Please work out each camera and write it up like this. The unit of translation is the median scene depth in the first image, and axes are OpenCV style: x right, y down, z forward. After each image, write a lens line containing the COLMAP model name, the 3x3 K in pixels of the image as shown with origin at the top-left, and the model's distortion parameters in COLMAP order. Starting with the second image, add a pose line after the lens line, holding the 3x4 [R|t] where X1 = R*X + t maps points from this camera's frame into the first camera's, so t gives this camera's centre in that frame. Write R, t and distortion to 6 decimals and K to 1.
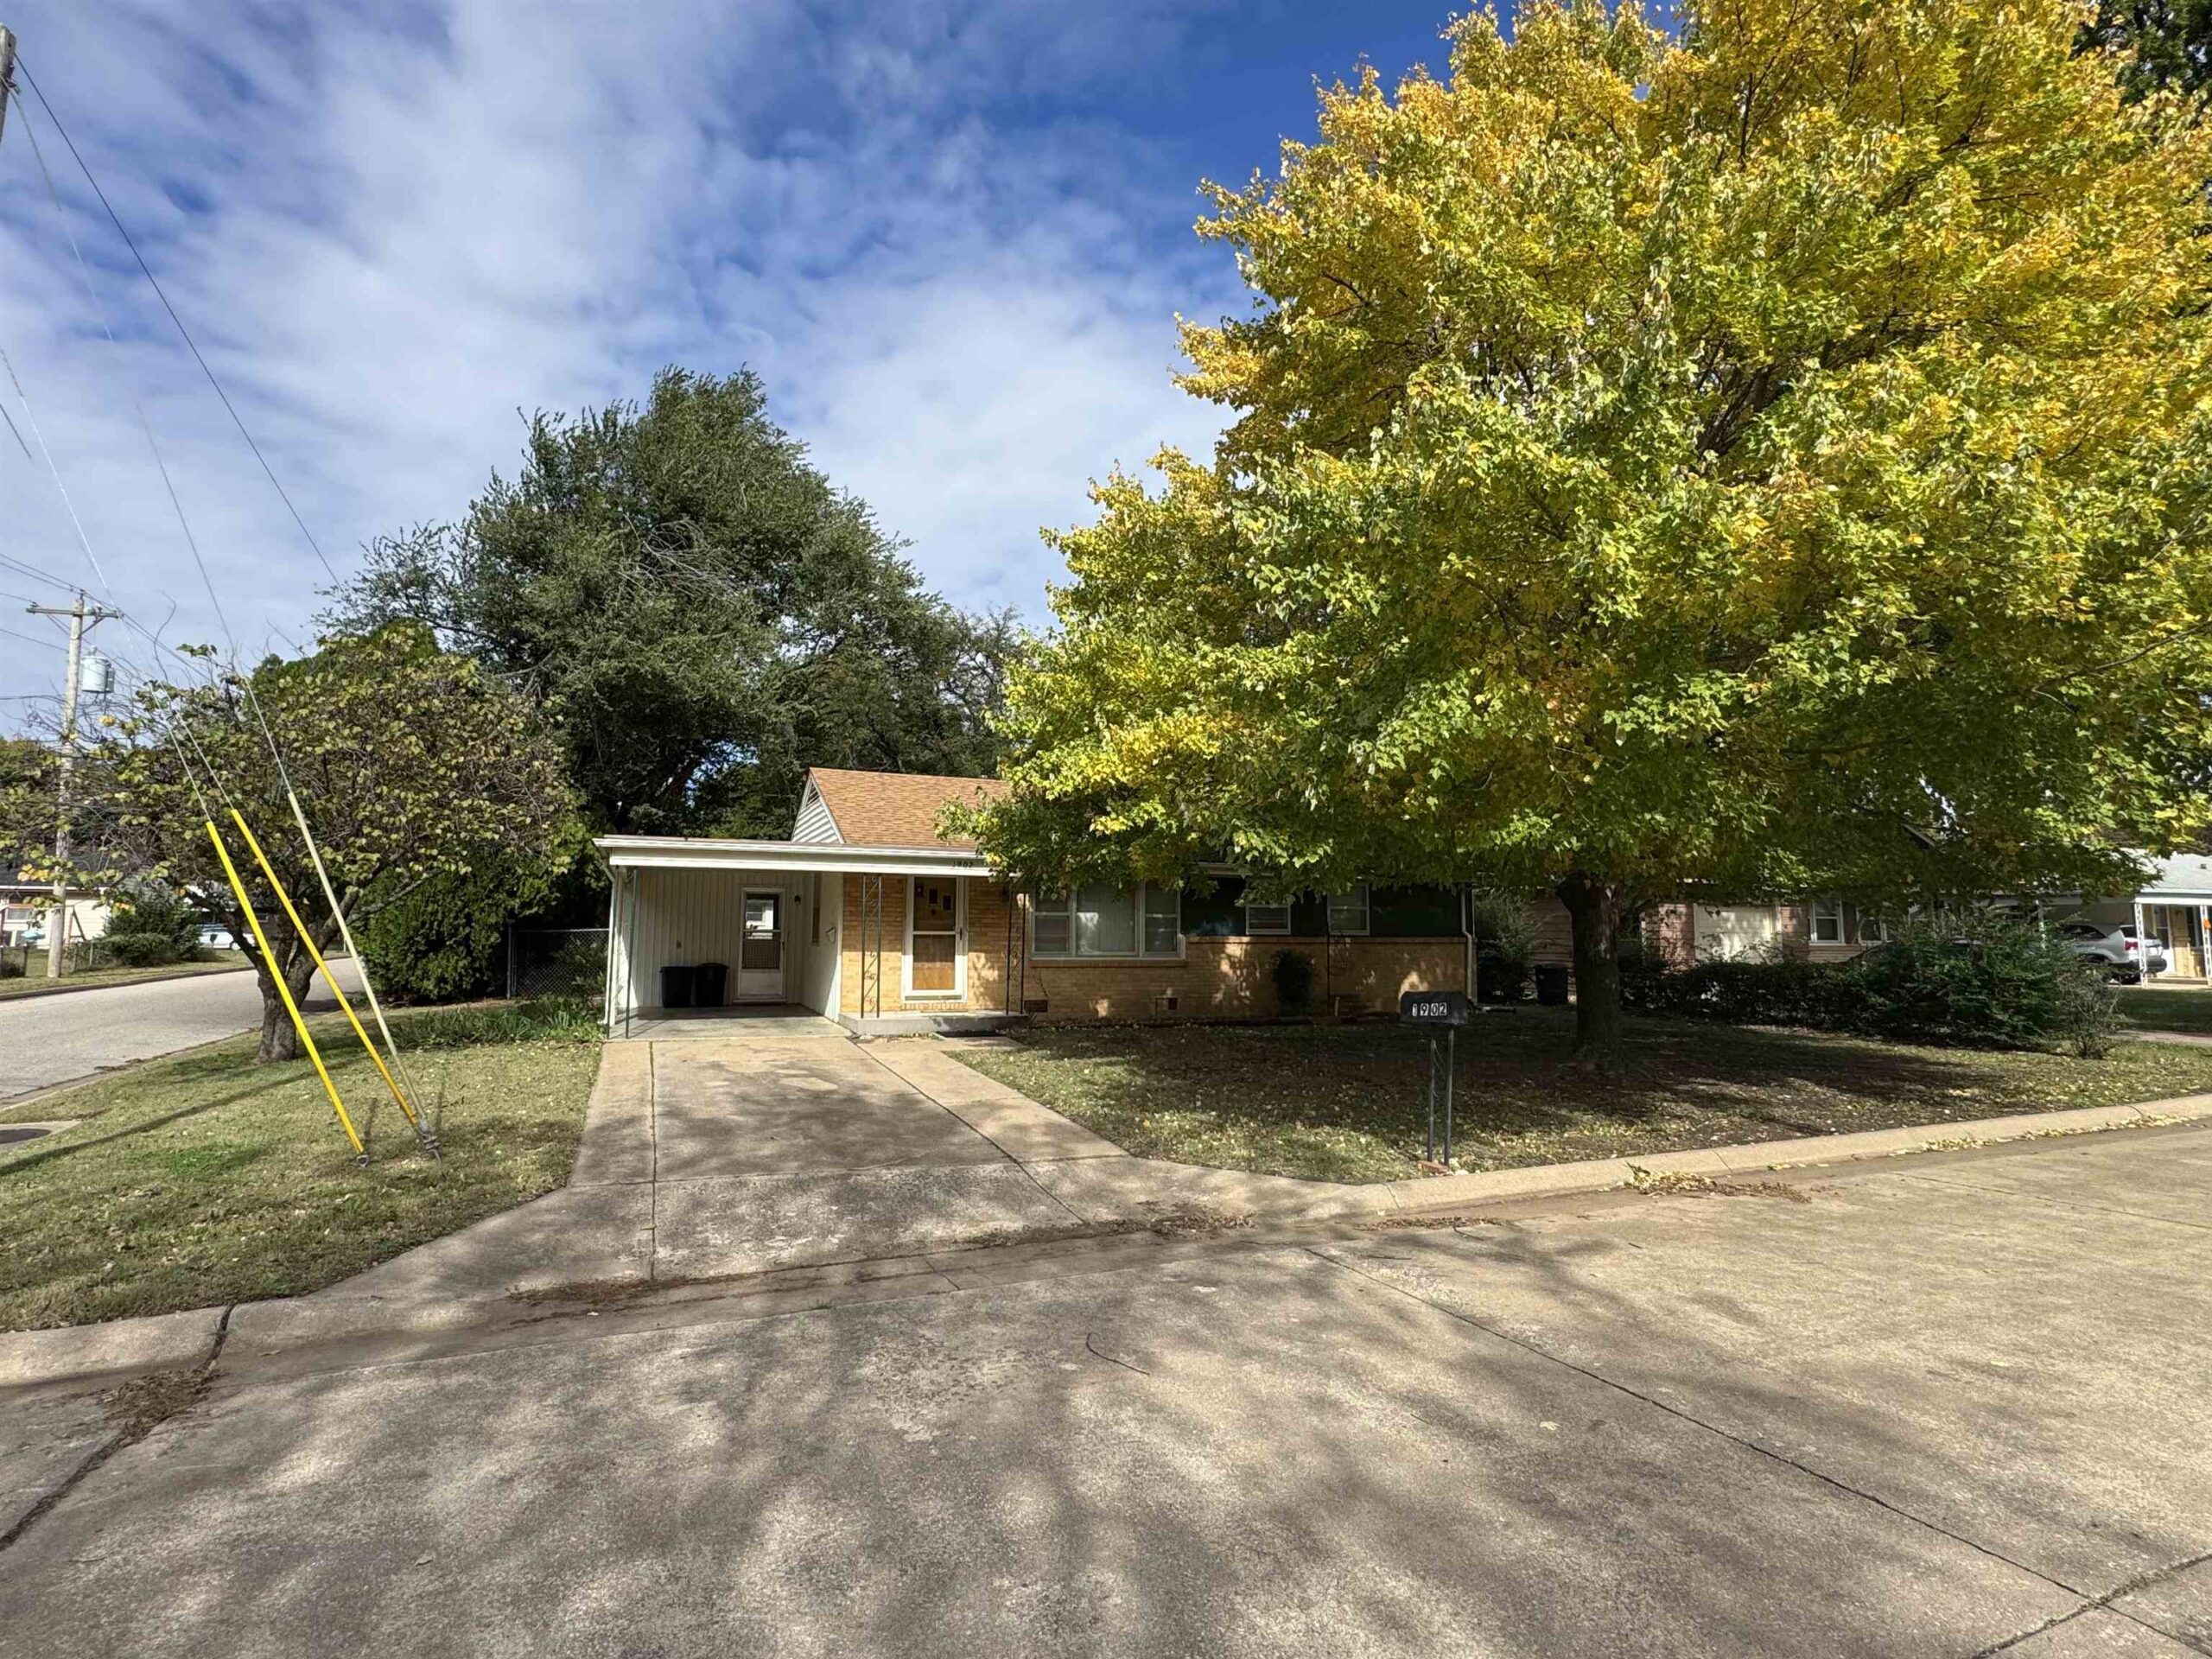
lens RADIAL K [[1082.6, 0, 1105.3], [0, 1082.6, 829.6], [0, 0, 1]] dist [0.000222, 0.000015]
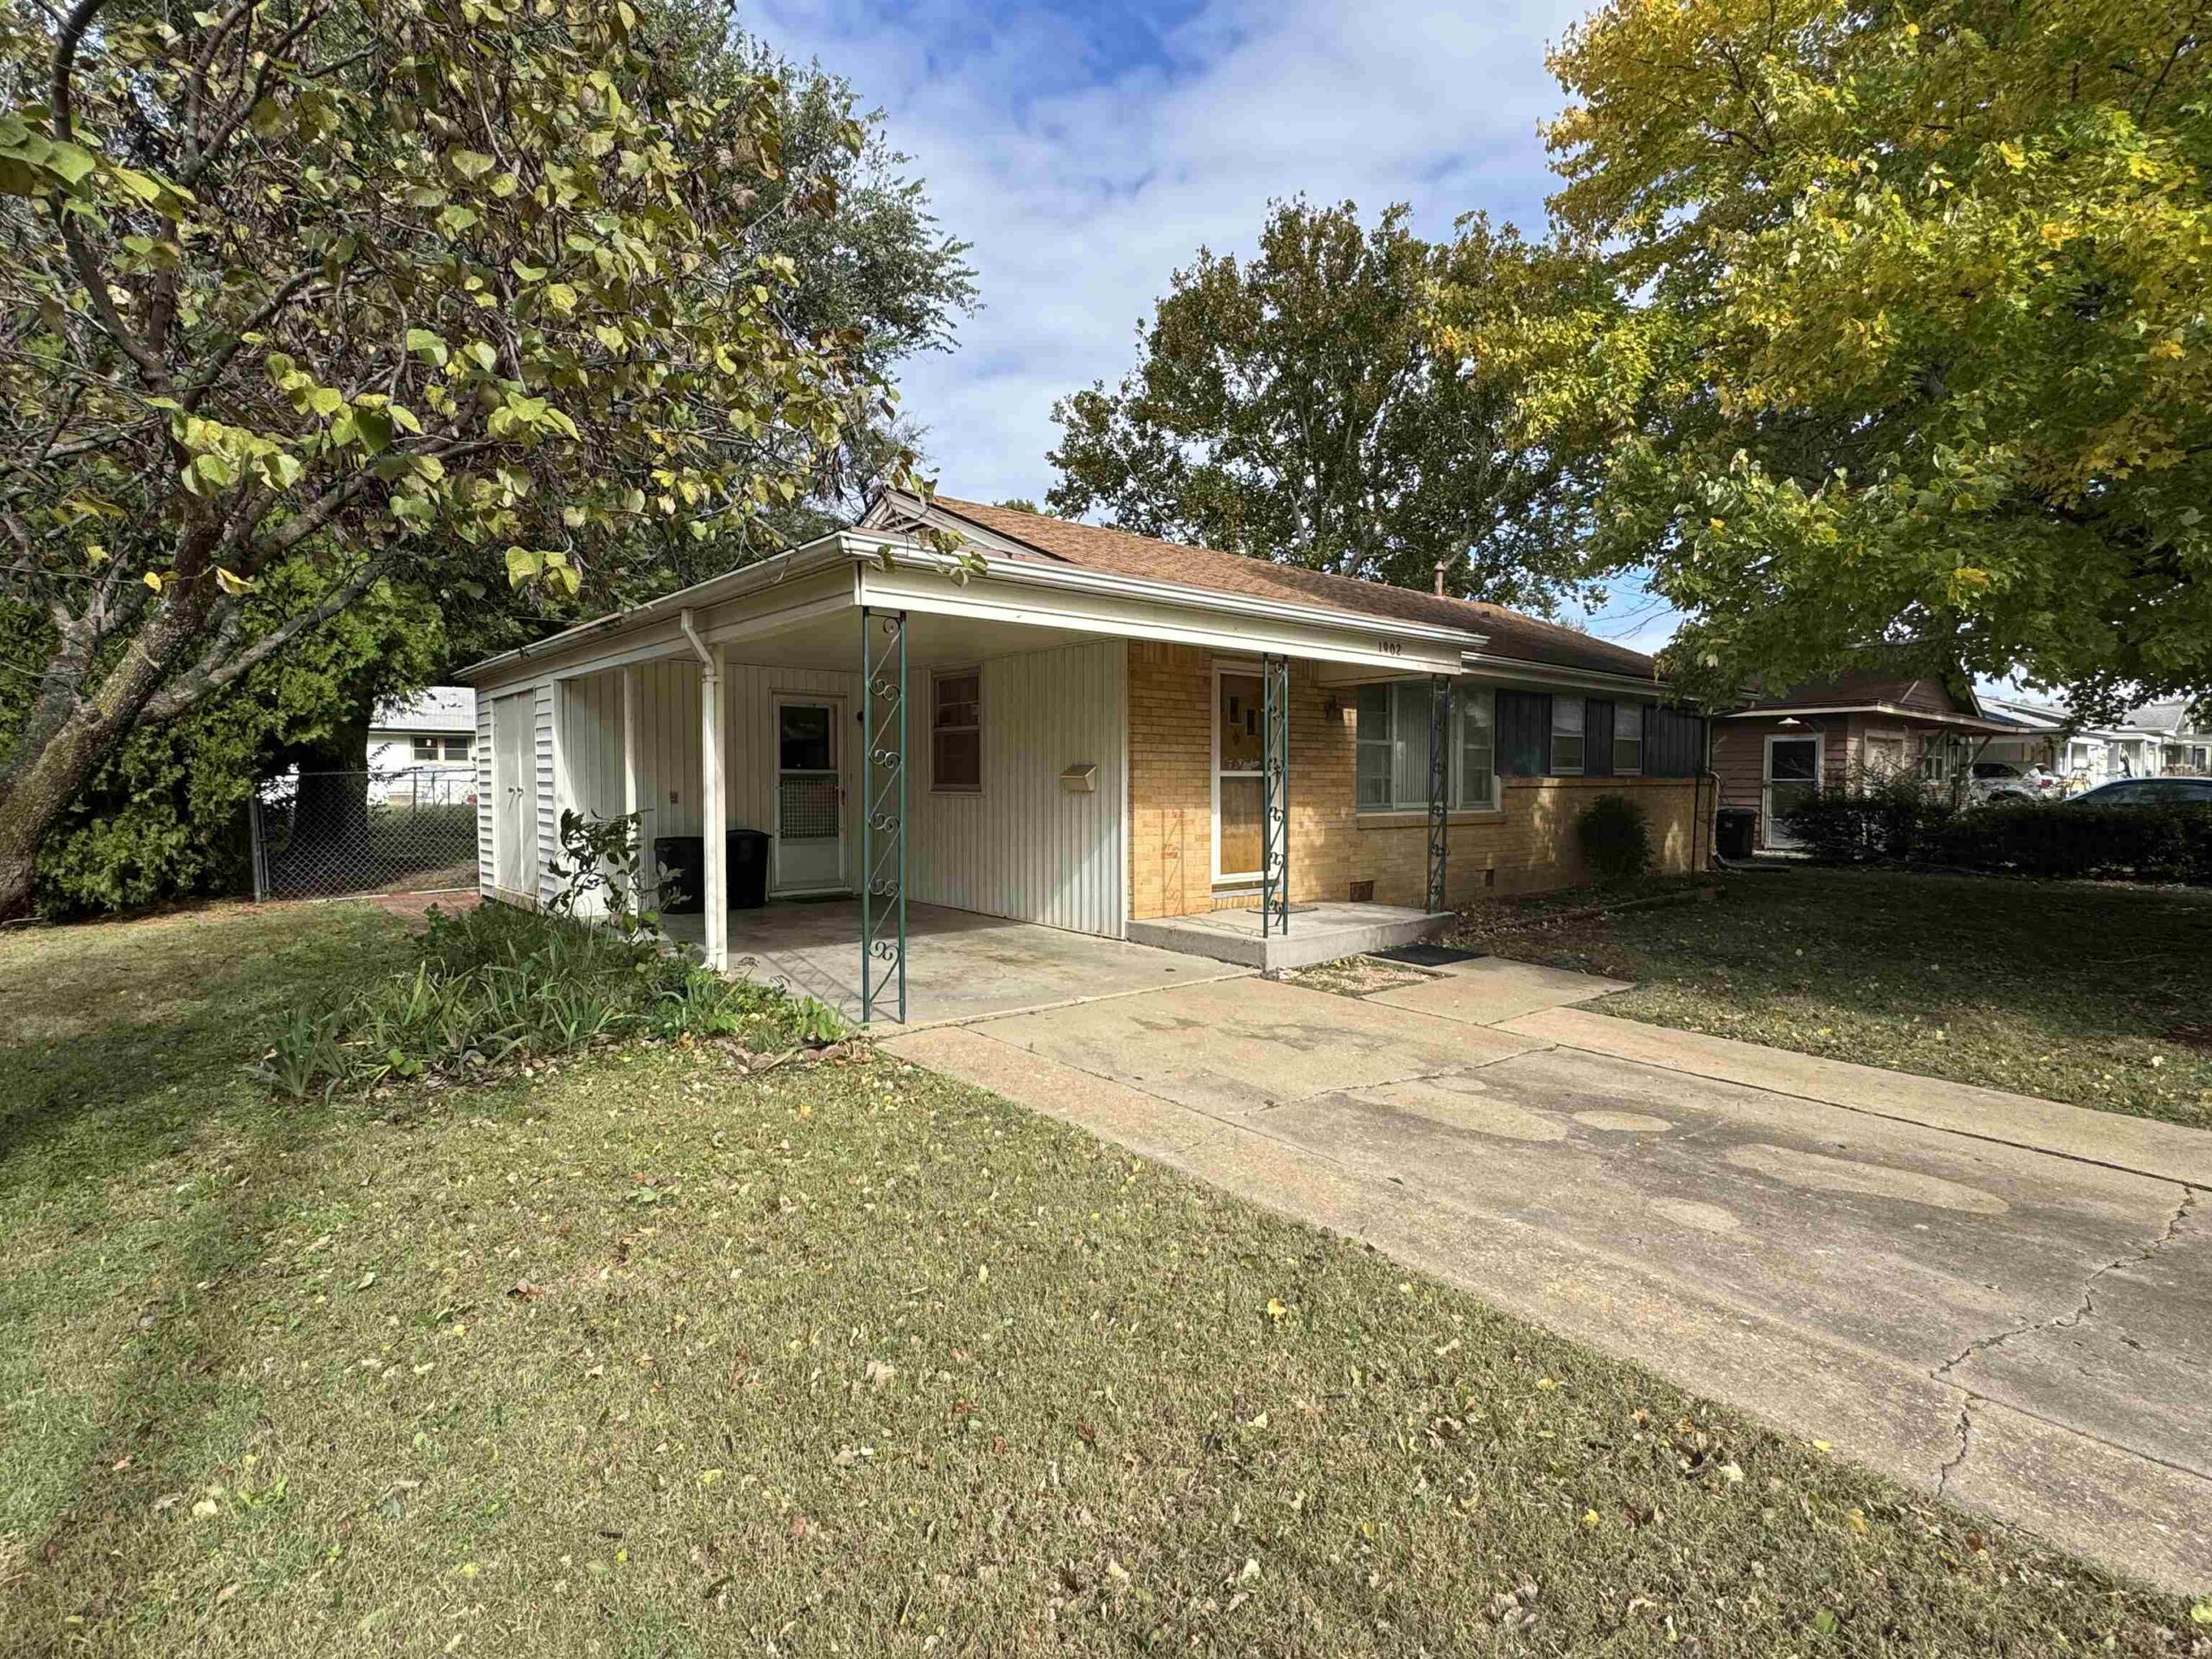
lens RADIAL K [[1082.6, 0, 1108.3], [0, 1082.6, 832.6], [0, 0, 1]] dist [0.000222, 0.000015]
pose [[0.952711, -0.019856, 0.303228, -0.351565], [-0.025050, 0.989335, 0.143490, 0.040562], [-0.302843, -0.144300, 0.942053, 0.419737]]
